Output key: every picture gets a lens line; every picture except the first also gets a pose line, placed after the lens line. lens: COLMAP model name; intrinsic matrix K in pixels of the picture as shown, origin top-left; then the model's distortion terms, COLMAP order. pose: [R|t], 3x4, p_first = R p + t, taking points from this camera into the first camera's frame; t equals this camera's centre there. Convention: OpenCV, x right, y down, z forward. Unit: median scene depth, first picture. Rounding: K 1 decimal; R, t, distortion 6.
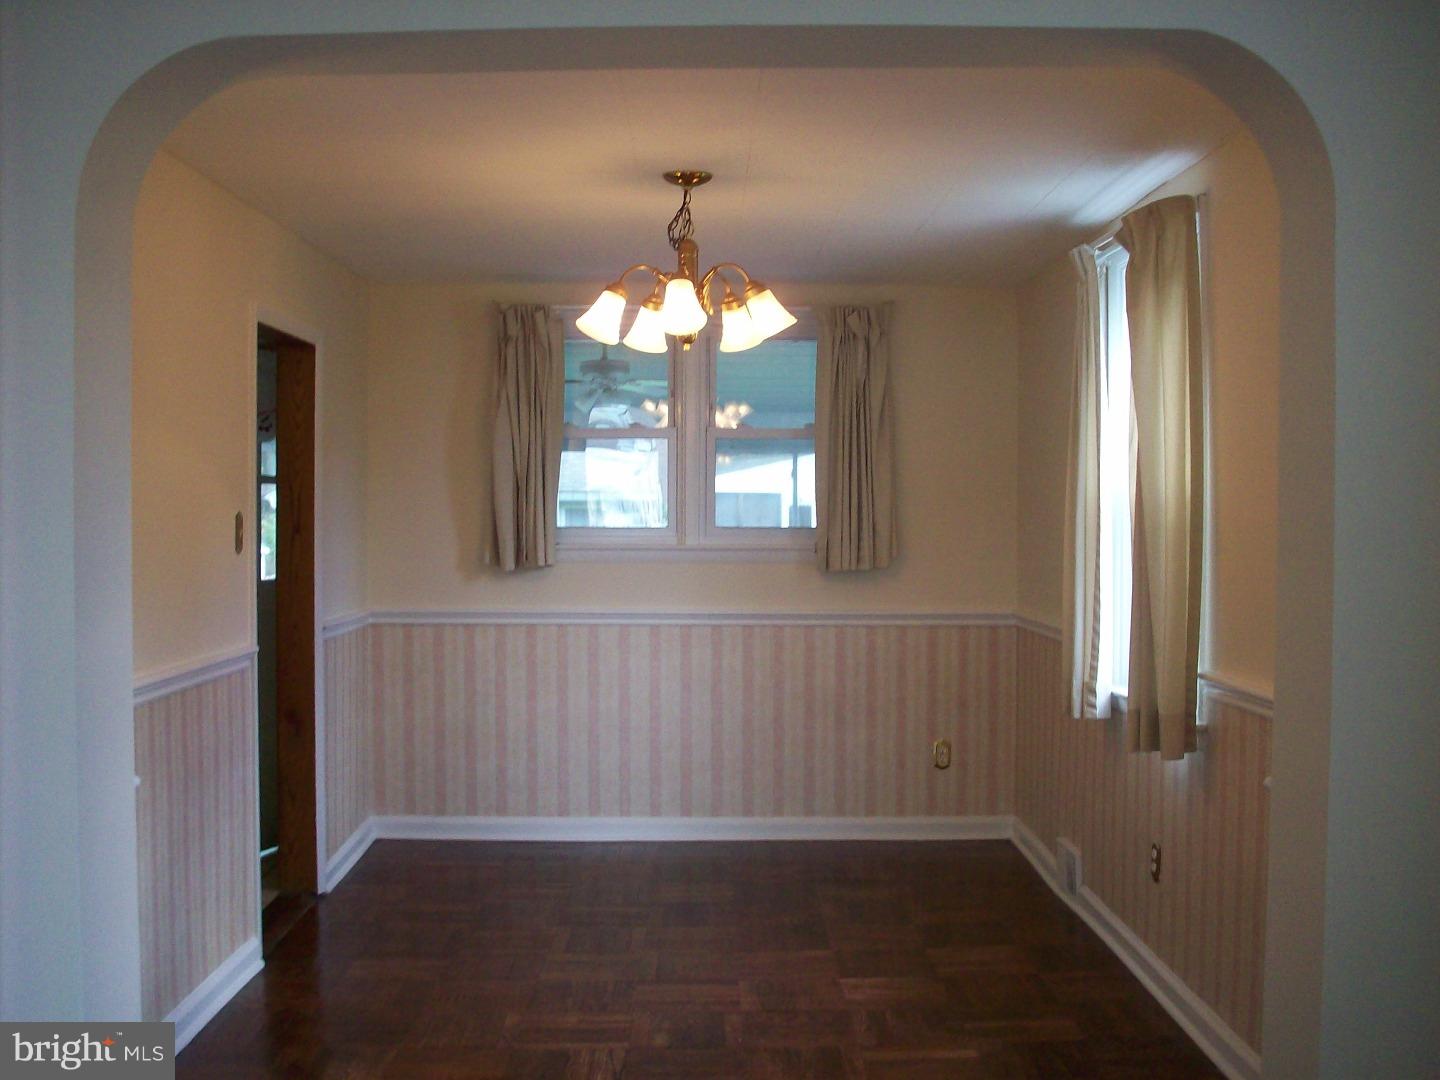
lens RADIAL K [[1581.4, 0, 720.0], [0, 1581.4, 540.0], [0, 0, 1]] dist [-0.142221, 0.041938]
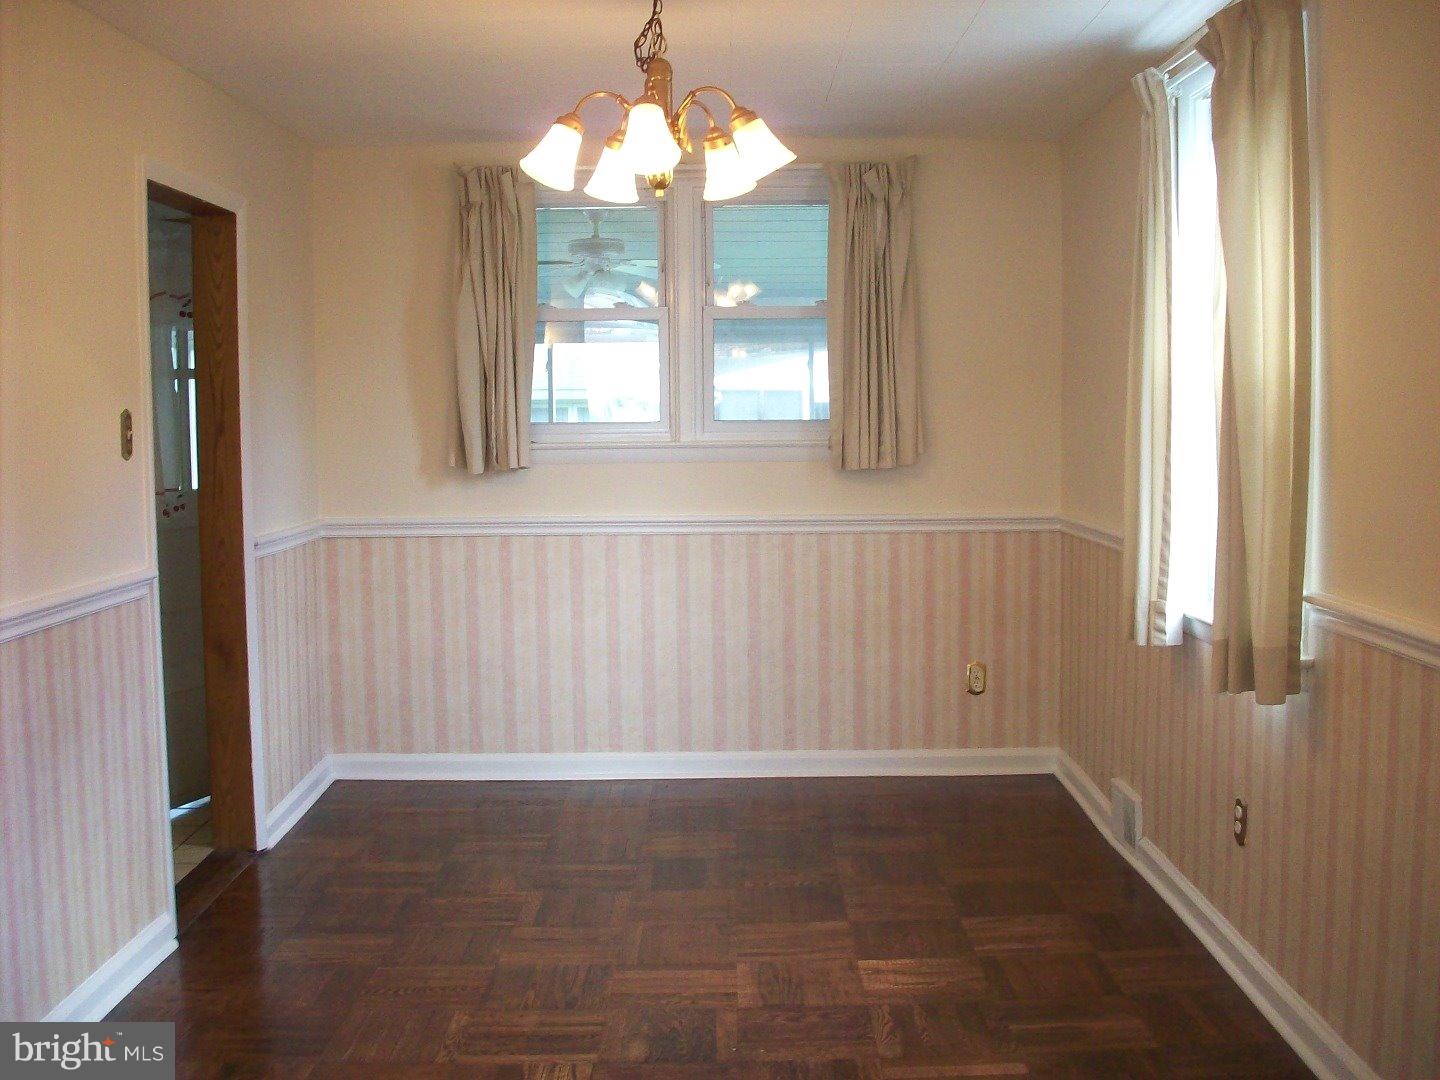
lens RADIAL K [[1581.4, 0, 720.0], [0, 1581.4, 540.0], [0, 0, 1]] dist [-0.142221, 0.041938]
pose [[0.999804, -0.011169, -0.016335, 0.014581], [0.012187, 0.997903, 0.063563, 0.002133], [0.015591, -0.063749, 0.997844, 0.136861]]
